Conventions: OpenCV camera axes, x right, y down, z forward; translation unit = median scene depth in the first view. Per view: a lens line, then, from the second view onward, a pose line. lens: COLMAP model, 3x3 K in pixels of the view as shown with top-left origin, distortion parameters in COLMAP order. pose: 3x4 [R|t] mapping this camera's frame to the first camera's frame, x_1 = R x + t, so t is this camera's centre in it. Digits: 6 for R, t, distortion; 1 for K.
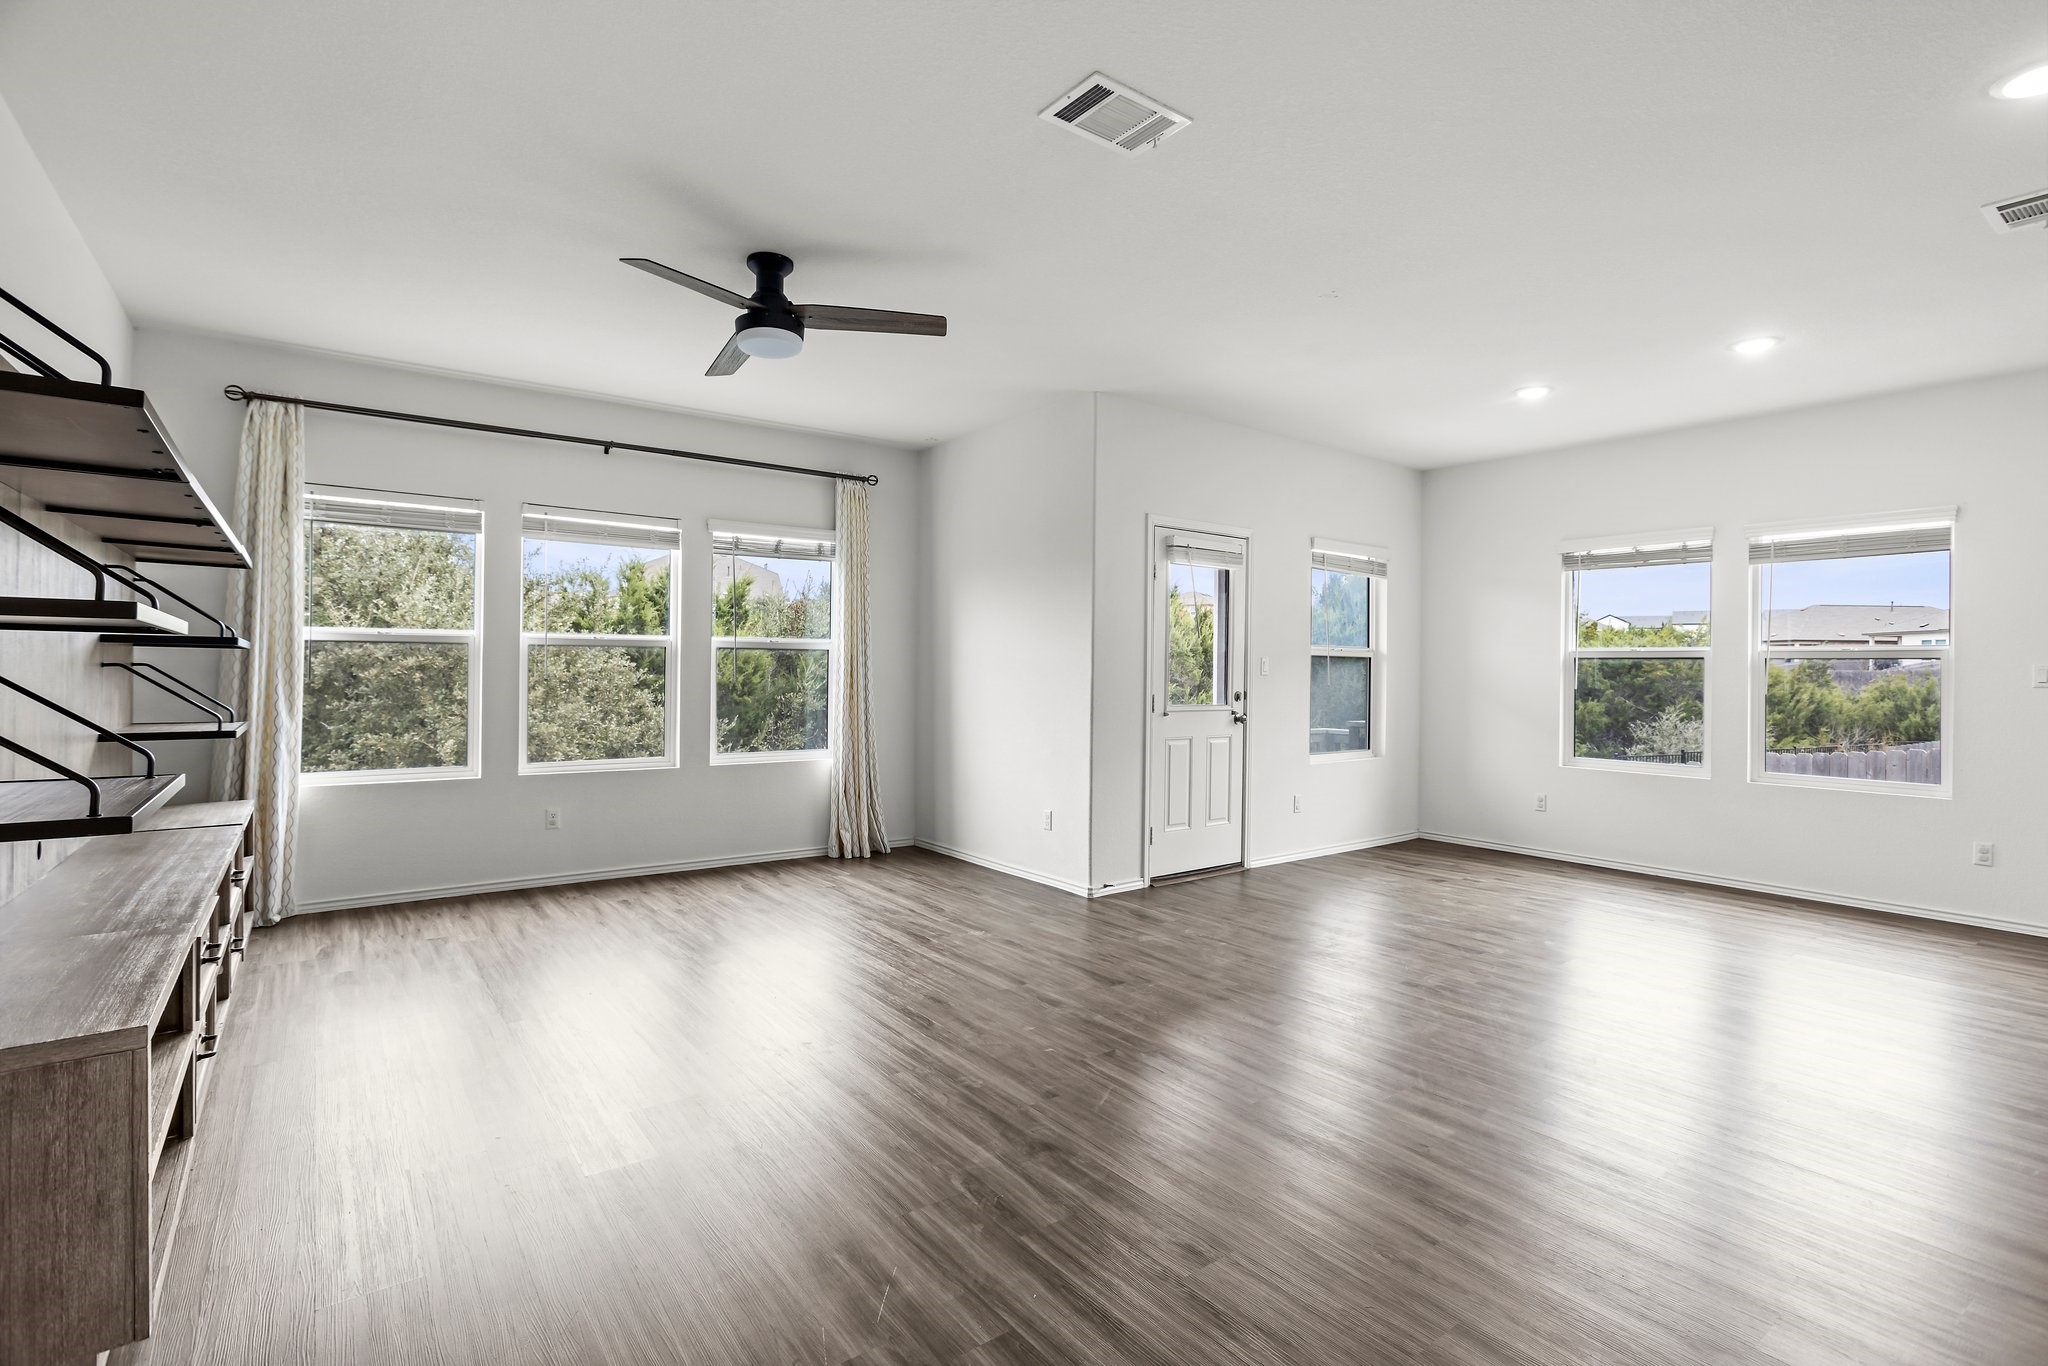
lens RADIAL K [[973.2, 0, 1036.4], [0, 973.2, 668.8], [0, 0, 1]] dist [-0.025773, 0.000464]
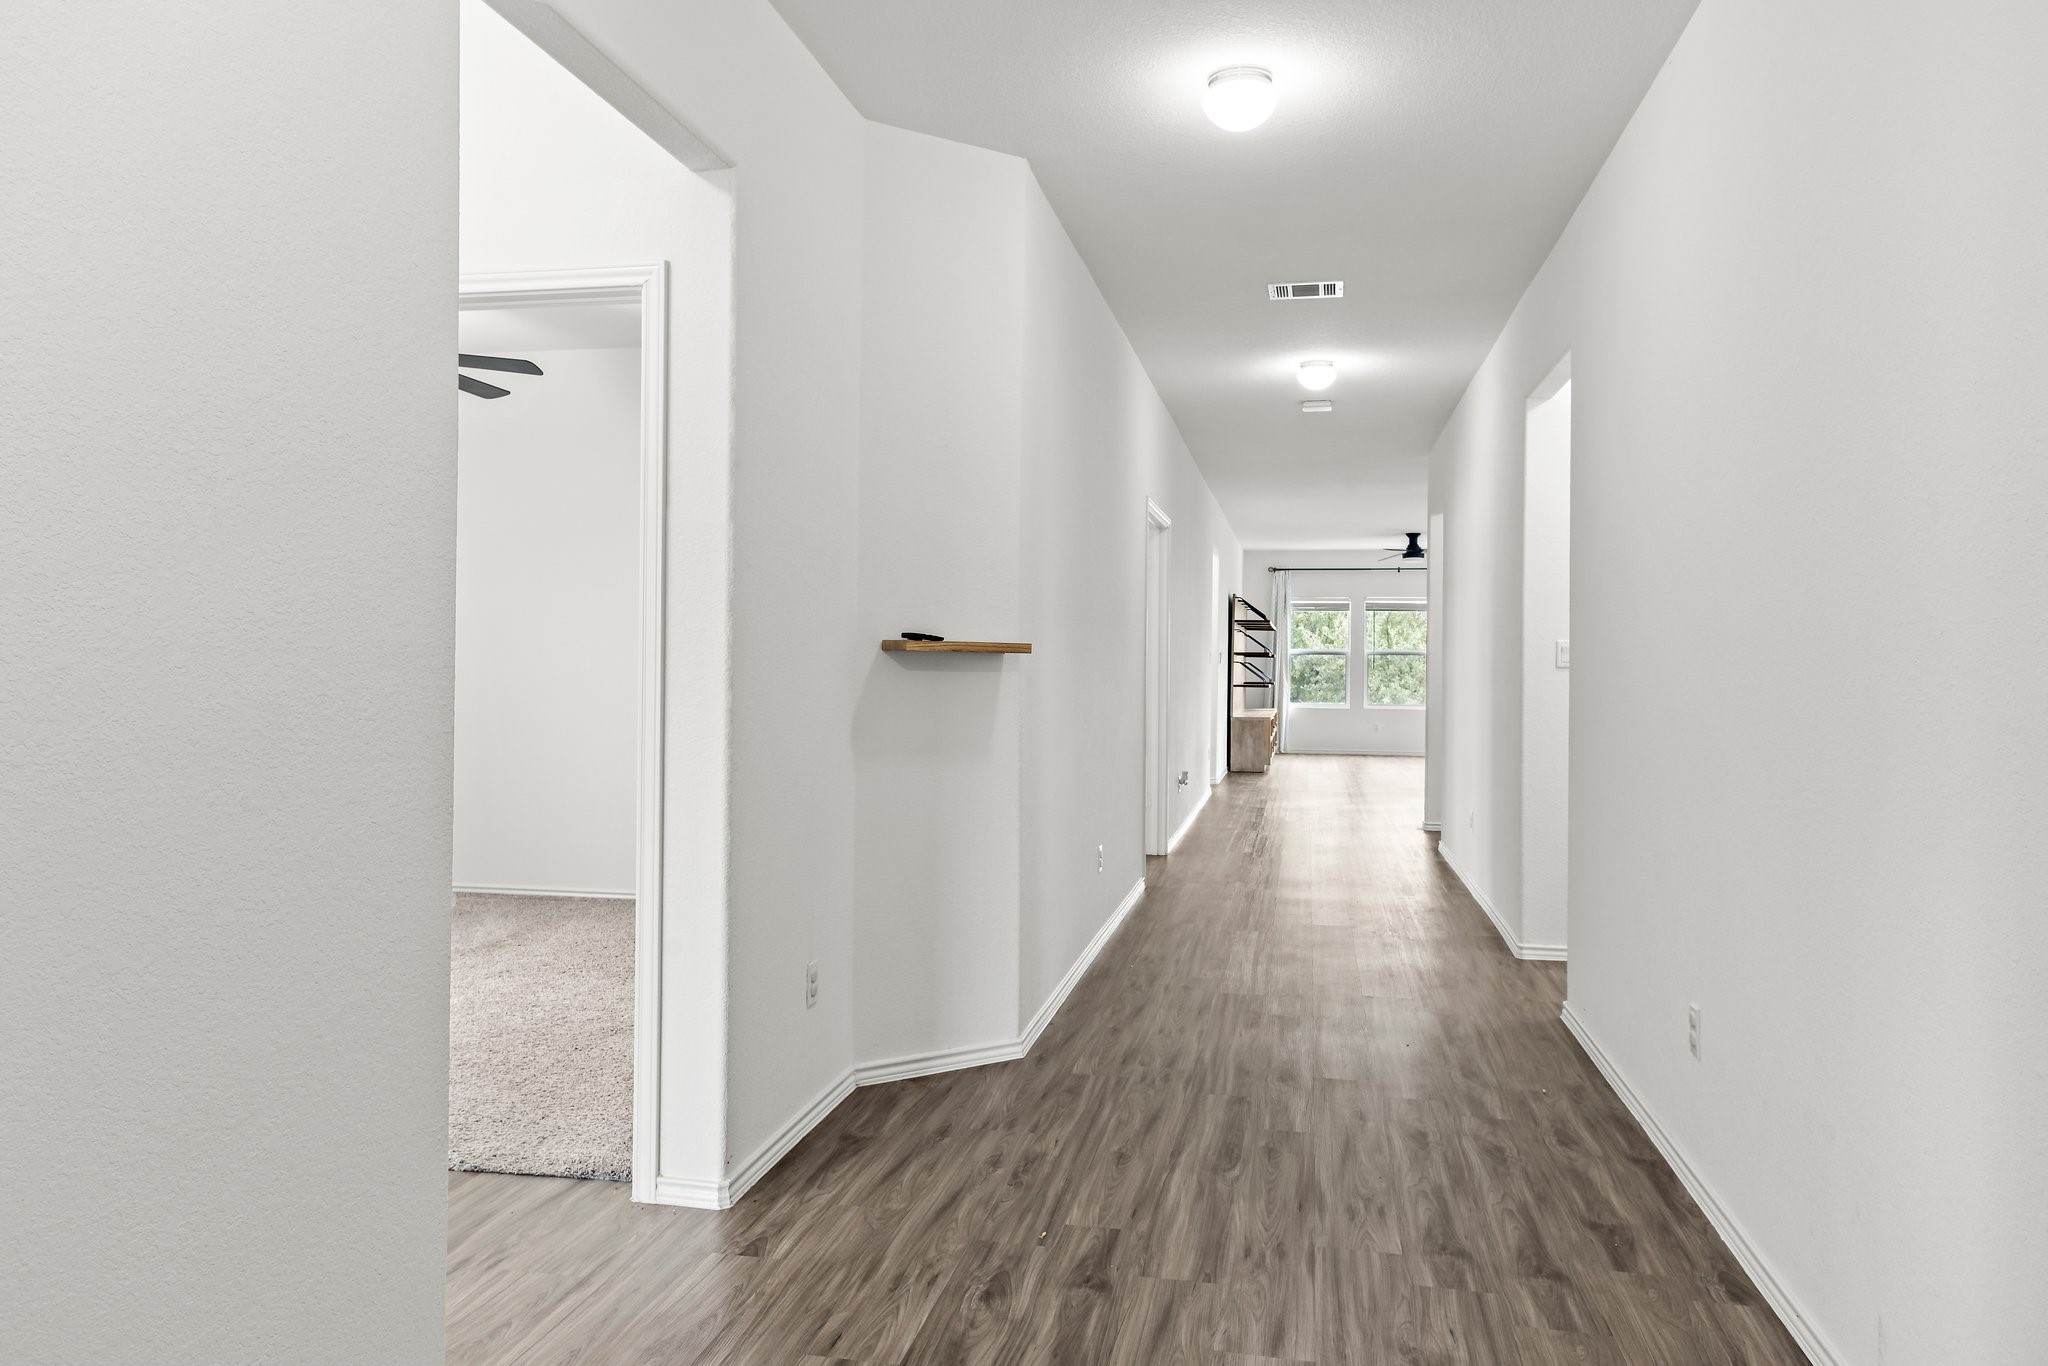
lens RADIAL K [[1416.5, 0, 1024.0], [0, 1416.5, 683.0], [0, 0, 1]] dist [0.001279, 0.000713]
pose [[0.671279, 0.007032, -0.741172, 1.499806], [-0.001232, 0.999964, 0.008372, 0.017137], [0.741204, -0.004707, 0.671263, -1.986585]]
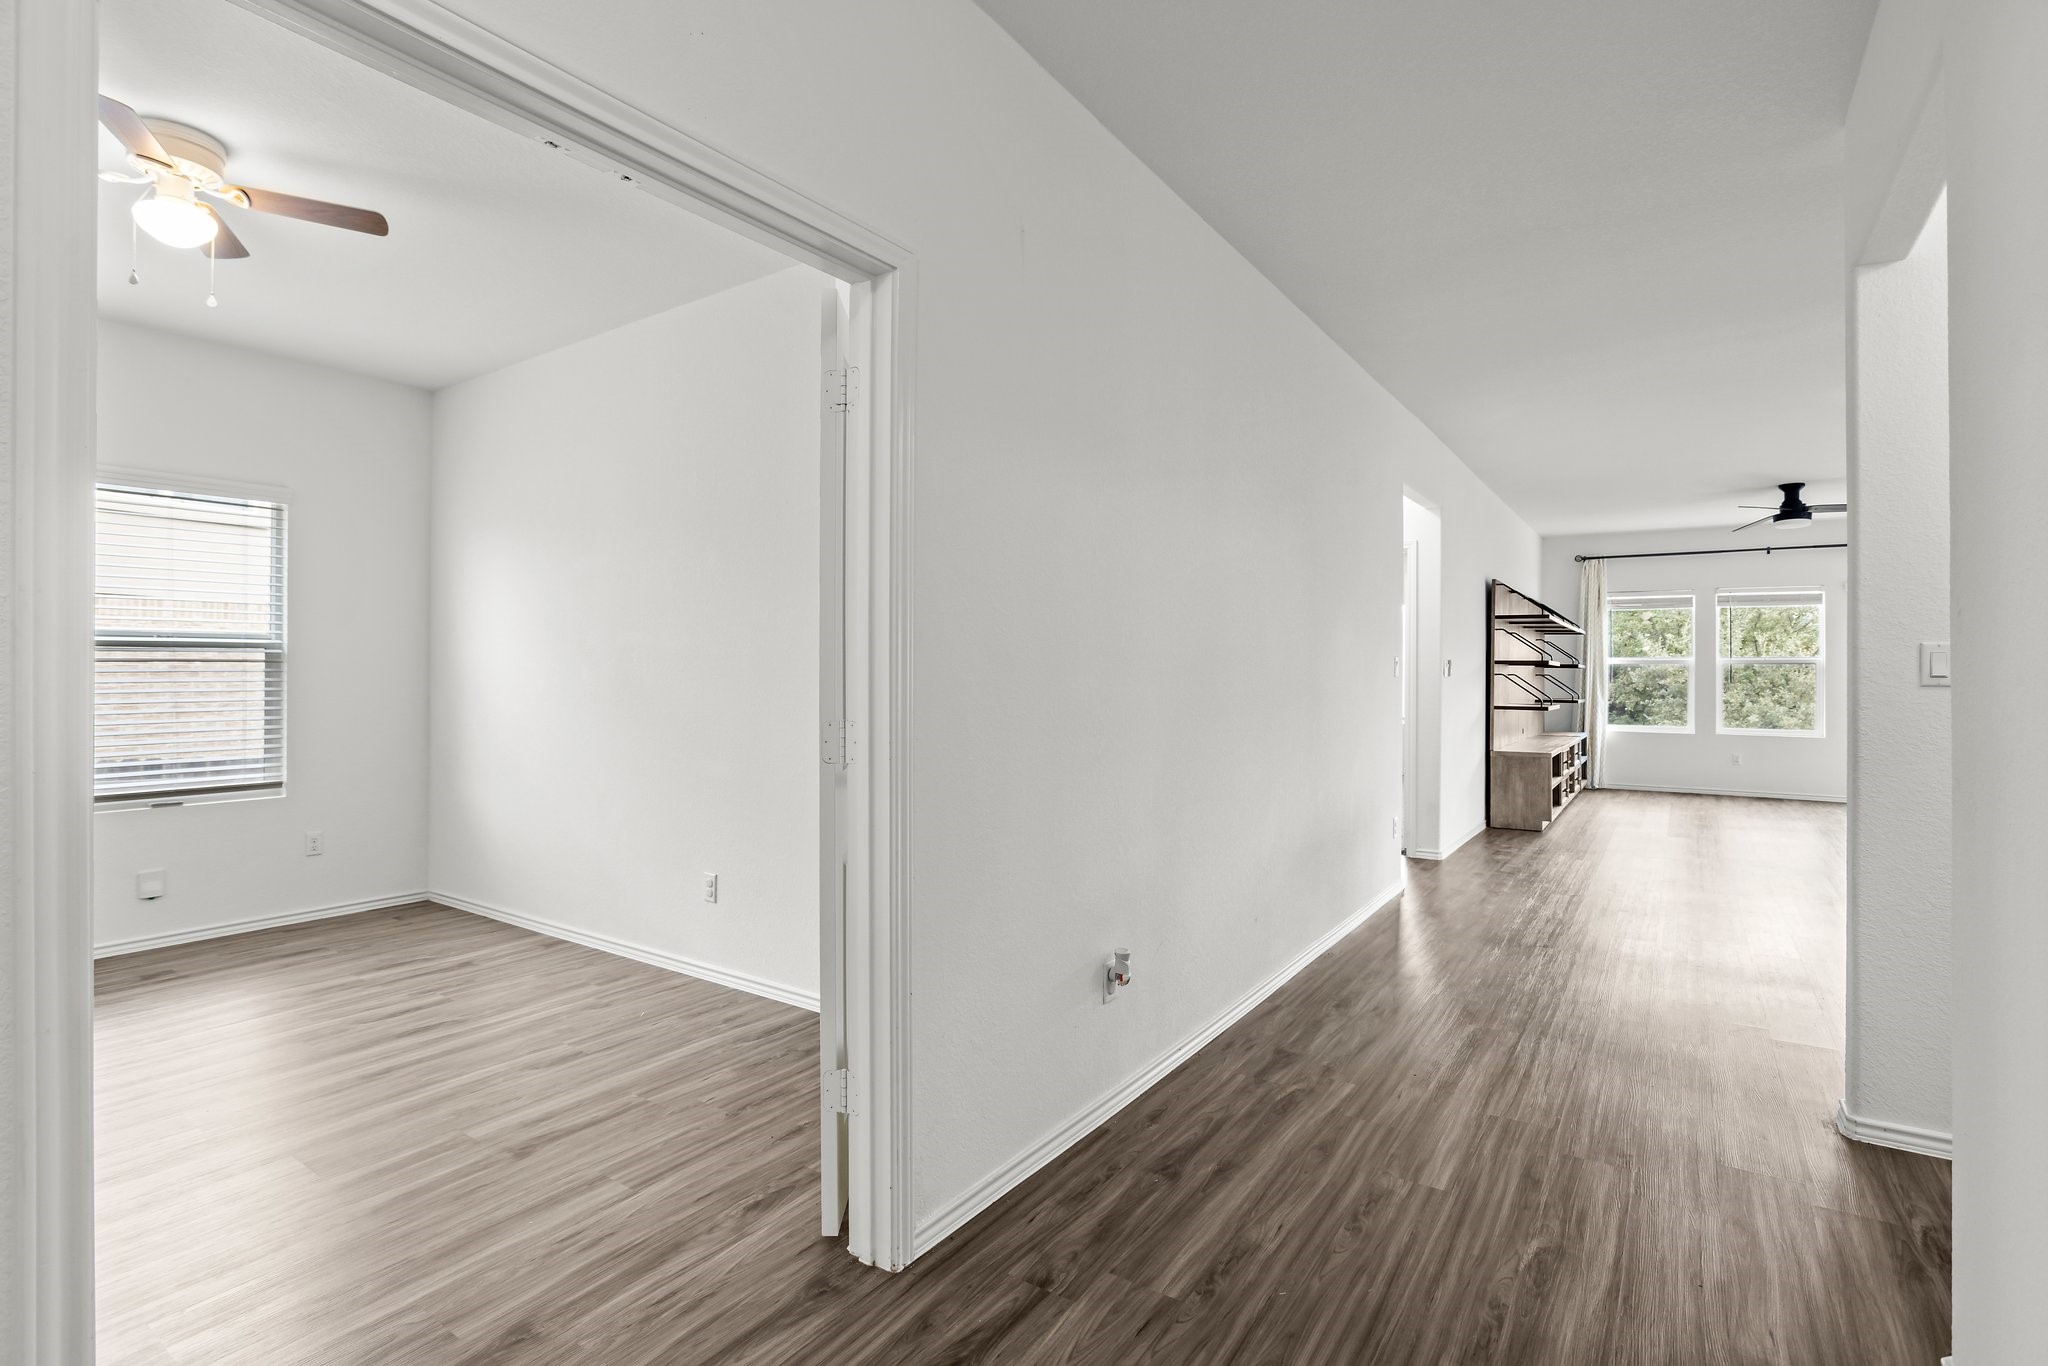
lens RADIAL K [[983.0, 0, 1022.8], [0, 983.0, 672.3], [0, 0, 1]] dist [-0.038387, 0.015255]
pose [[0.328845, -0.010423, -0.944326, 0.771431], [0.001410, 0.999943, -0.010546, 0.008905], [0.944383, 0.002136, 0.328841, -0.860758]]
